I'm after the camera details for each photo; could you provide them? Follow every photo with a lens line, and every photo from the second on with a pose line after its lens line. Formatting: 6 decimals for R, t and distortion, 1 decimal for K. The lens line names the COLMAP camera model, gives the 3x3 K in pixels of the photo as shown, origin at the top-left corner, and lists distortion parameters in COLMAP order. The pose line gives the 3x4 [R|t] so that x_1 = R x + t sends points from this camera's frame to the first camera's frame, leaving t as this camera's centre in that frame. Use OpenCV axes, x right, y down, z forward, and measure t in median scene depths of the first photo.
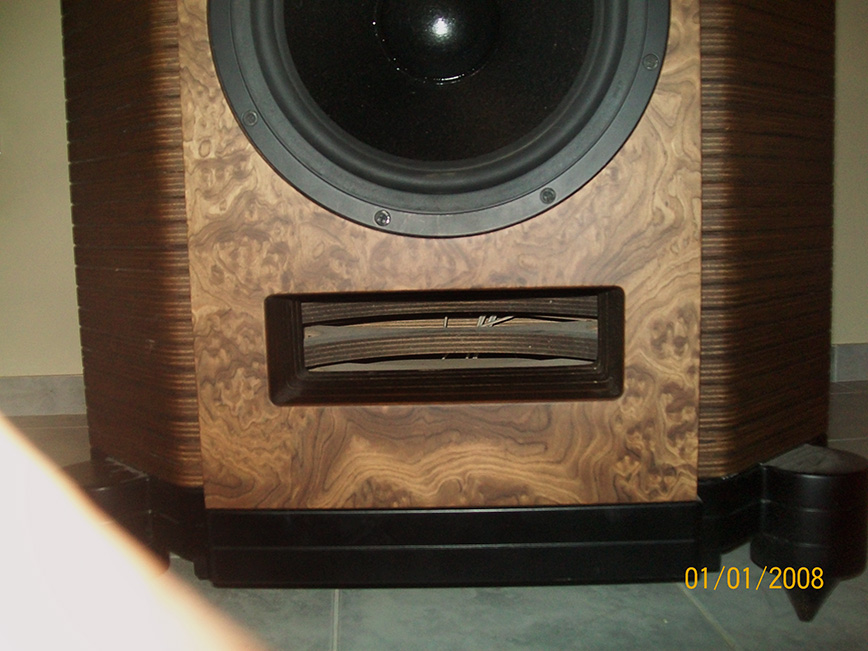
lens RADIAL K [[910.6, 0, 433.1], [0, 910.6, 325.4], [0, 0, 1]] dist [-0.134397, 0.000000]
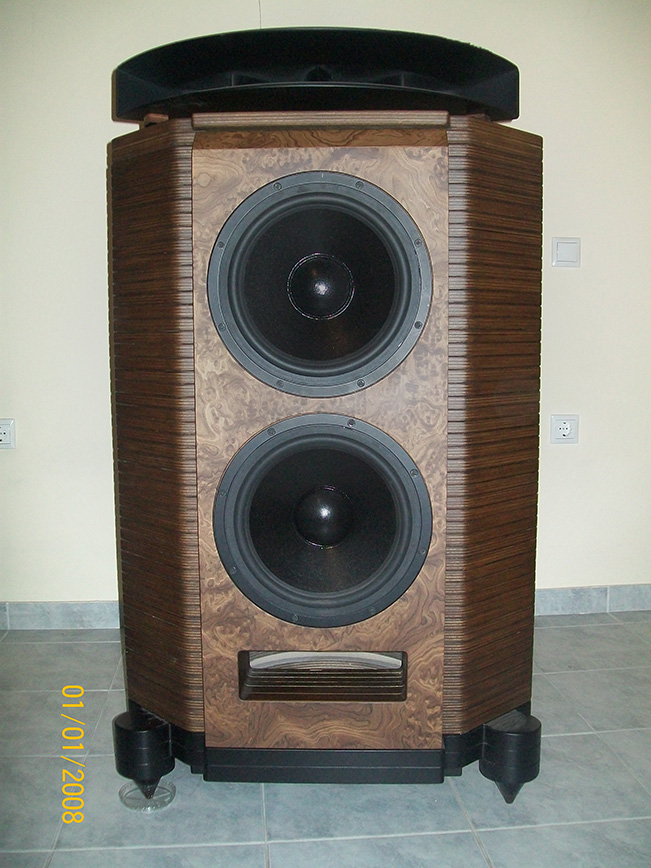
lens RADIAL K [[910.6, 0, 326.8], [0, 910.6, 434.0], [0, 0, 1]] dist [-0.134397, 0.000000]
pose [[0.999750, 0.021101, 0.007428, -0.004927], [-0.021000, 0.999690, -0.013374, -0.505407], [-0.007708, 0.013214, 0.999883, -1.093570]]
